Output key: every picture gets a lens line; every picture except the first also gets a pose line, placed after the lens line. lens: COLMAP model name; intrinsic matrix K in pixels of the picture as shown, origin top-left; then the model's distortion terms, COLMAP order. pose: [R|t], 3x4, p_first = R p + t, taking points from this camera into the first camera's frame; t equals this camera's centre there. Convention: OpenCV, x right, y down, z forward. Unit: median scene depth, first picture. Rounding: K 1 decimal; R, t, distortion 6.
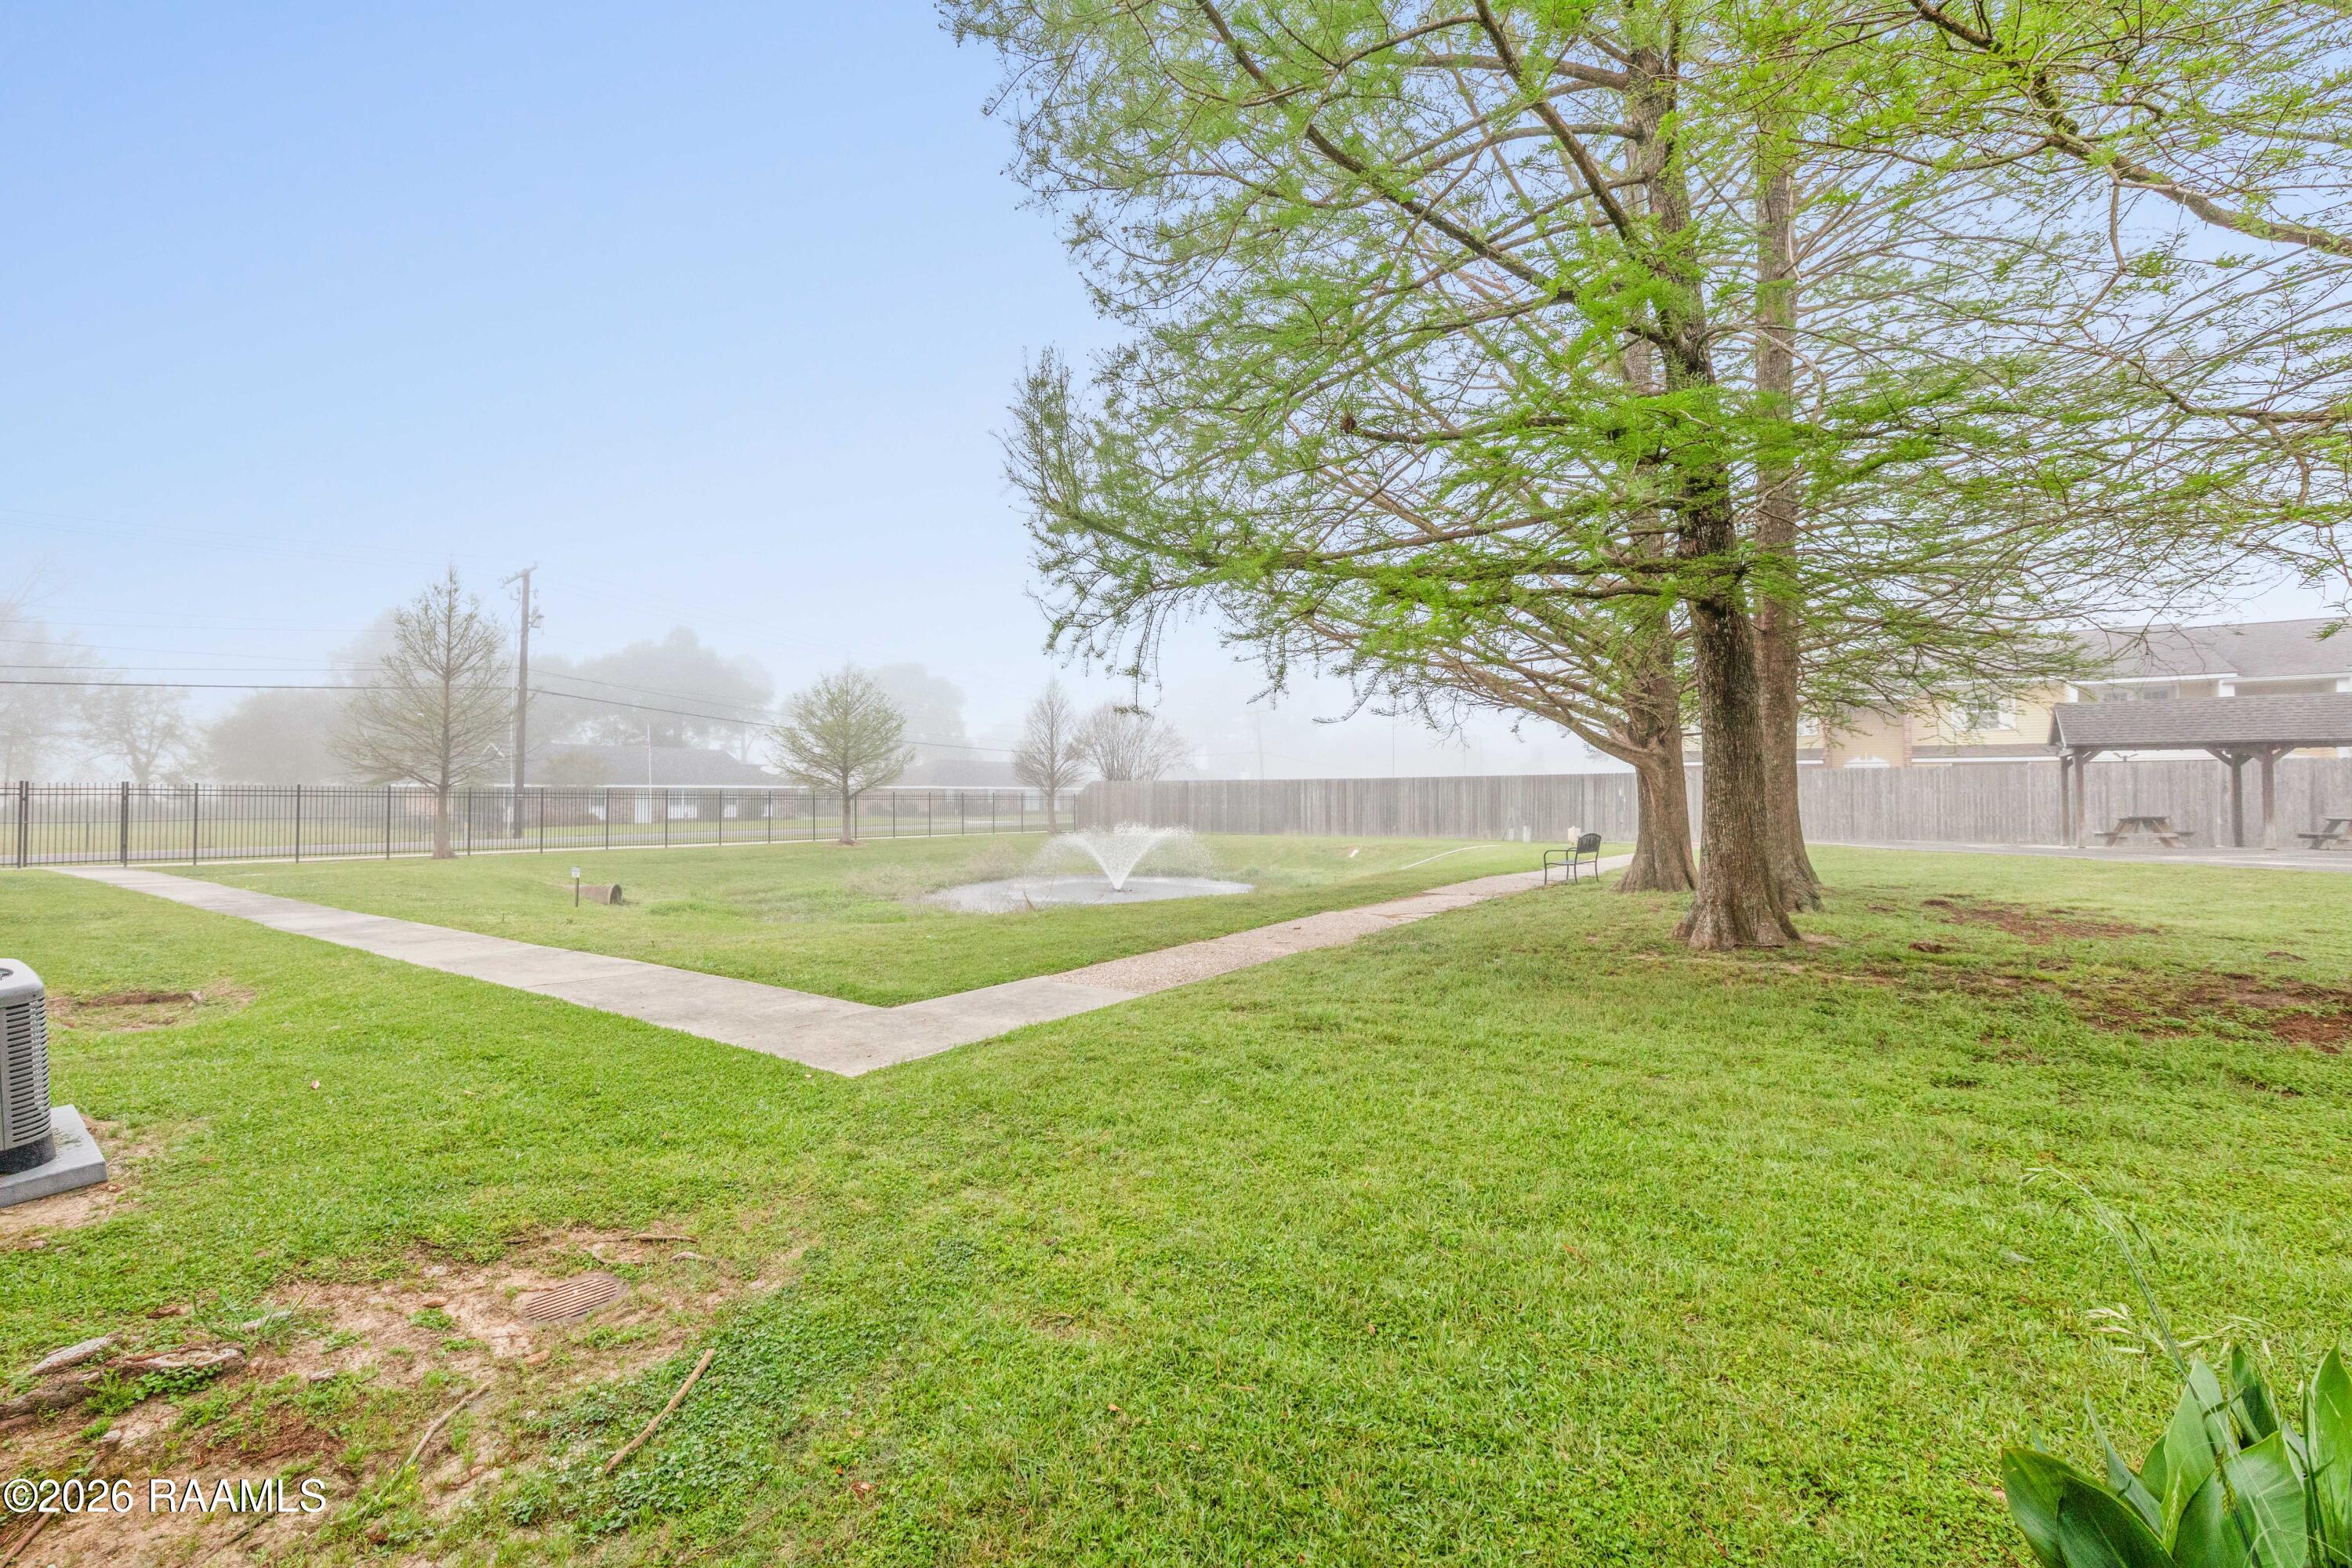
lens RADIAL K [[962.7, 0, 1176.0], [0, 962.7, 784.0], [0, 0, 1]] dist [0.000916, 0.000156]
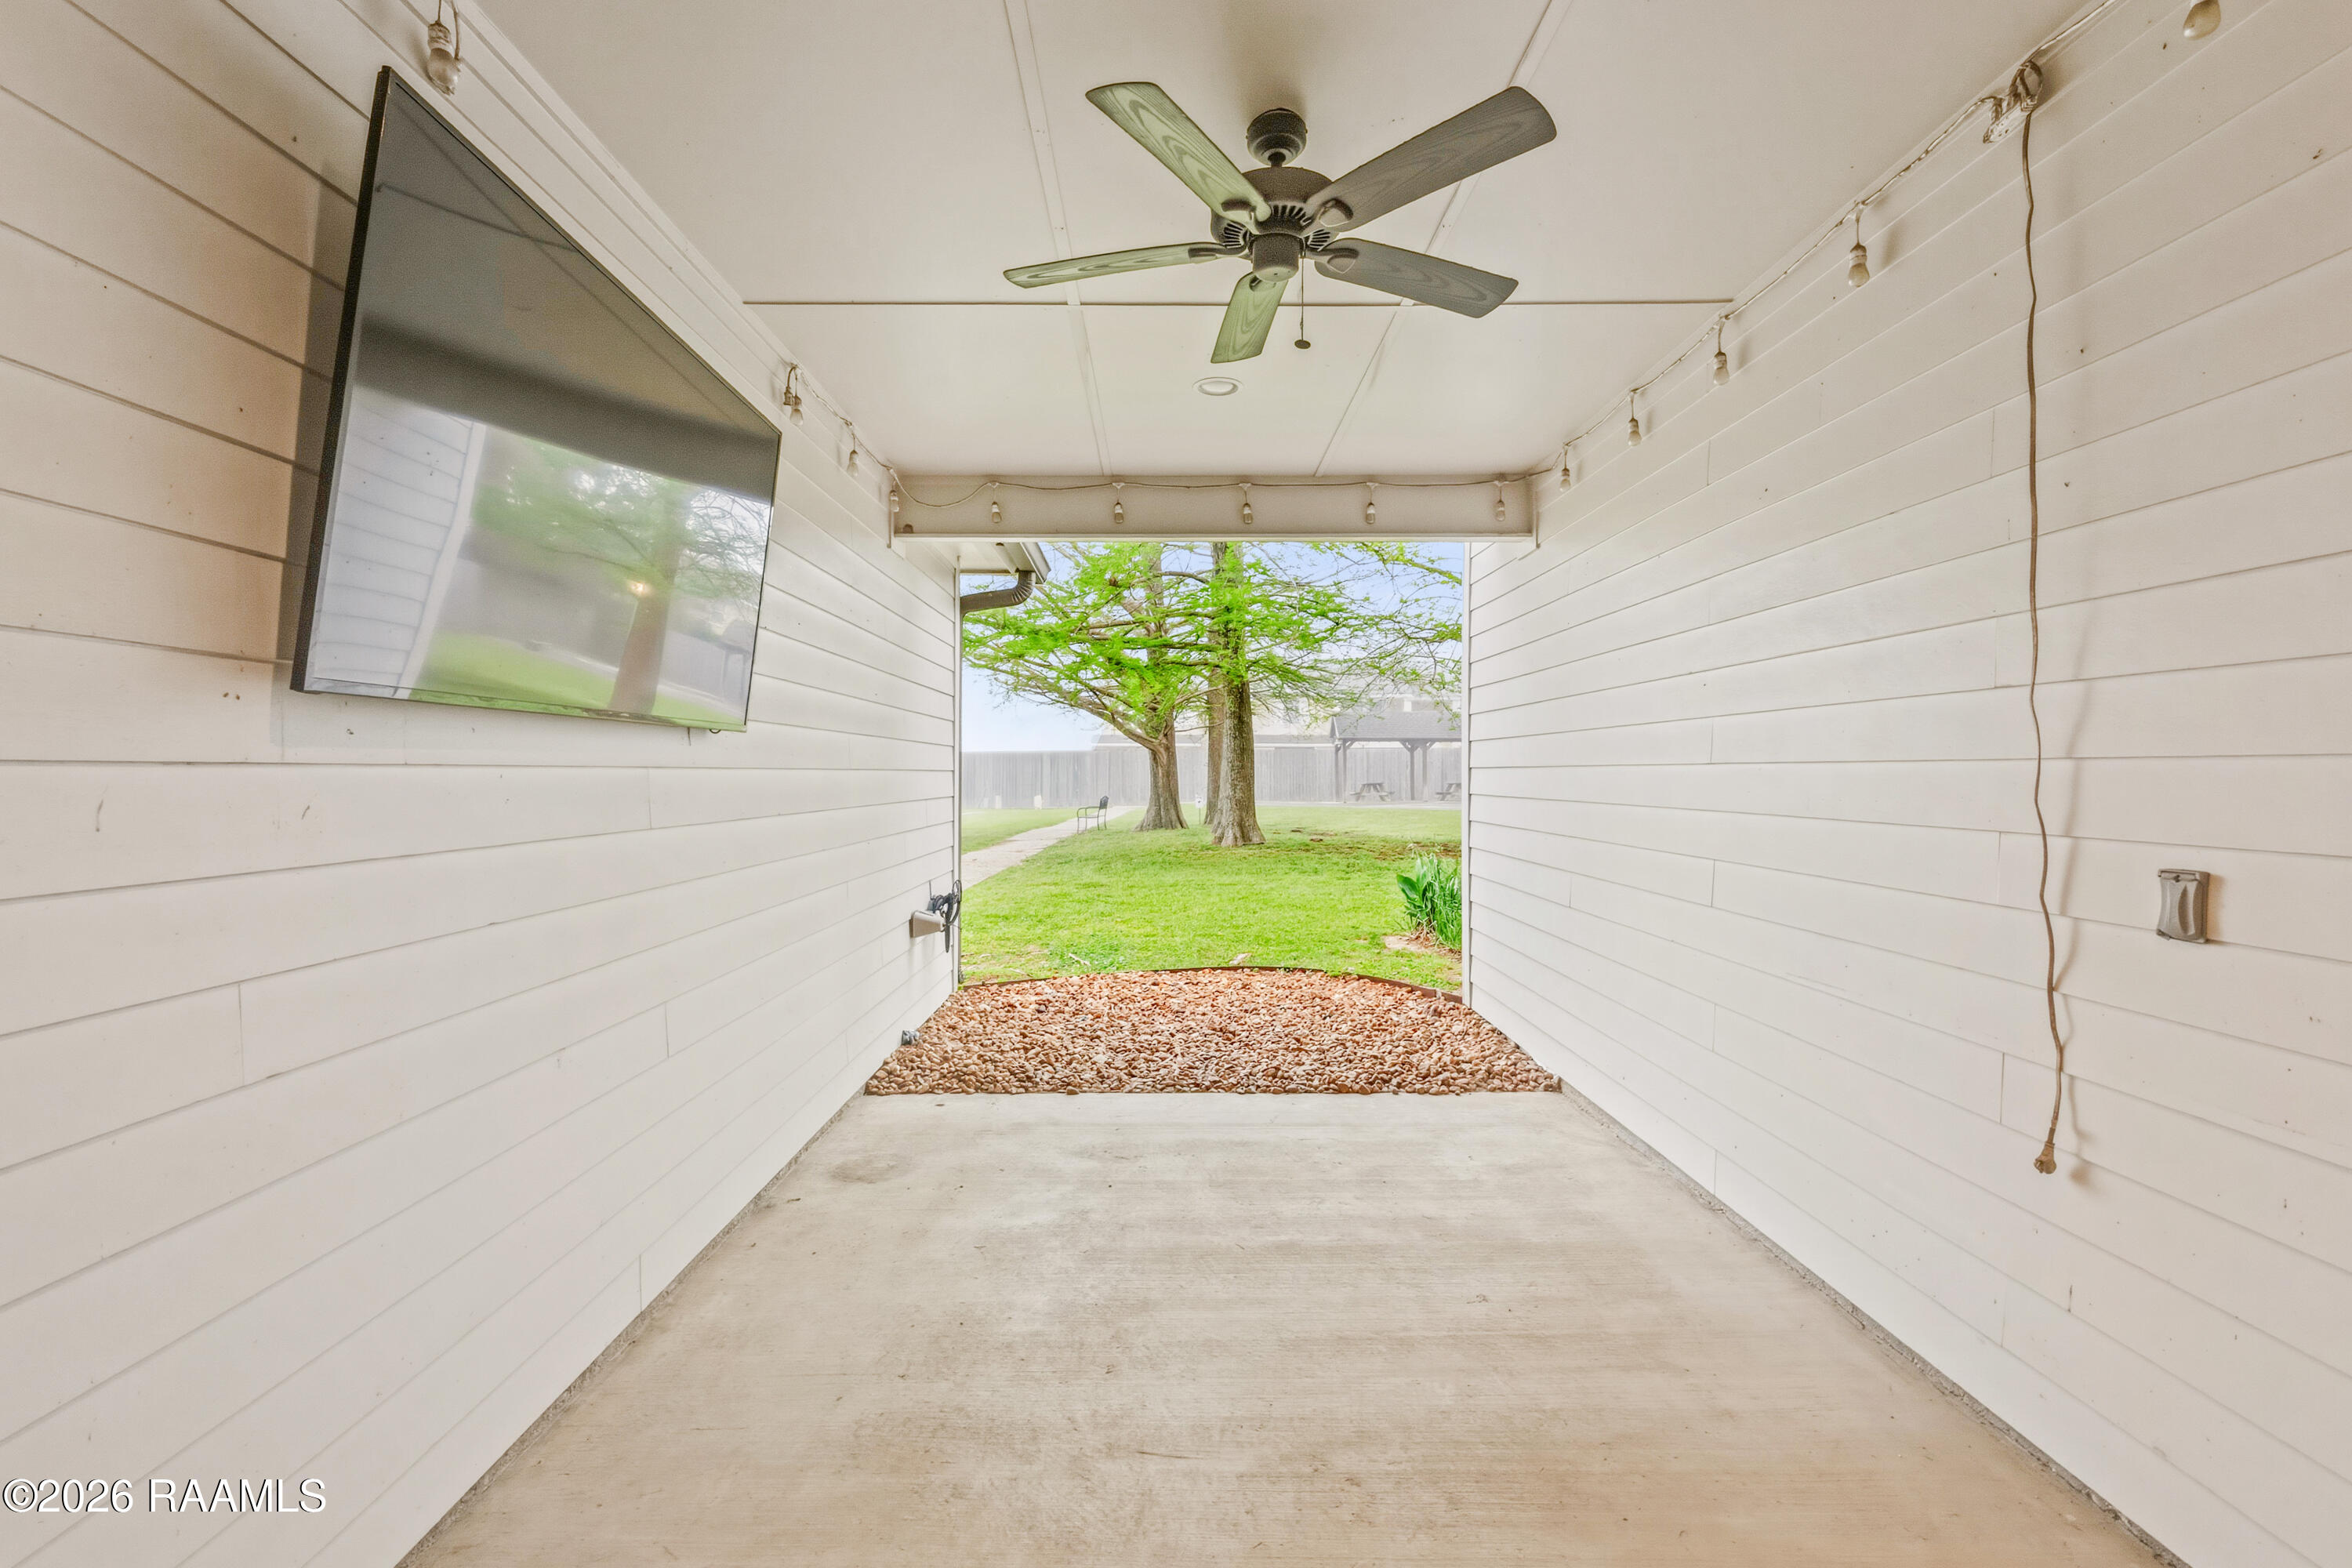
lens RADIAL K [[1006.1, 0, 1176.0], [0, 1006.1, 784.0], [0, 0, 1]] dist [0.000779, 0.000169]
pose [[0.822098, -0.007324, 0.569299, -0.296698], [-0.007725, 0.999682, 0.024015, -0.002847], [-0.569294, -0.024140, 0.821779, -0.260564]]
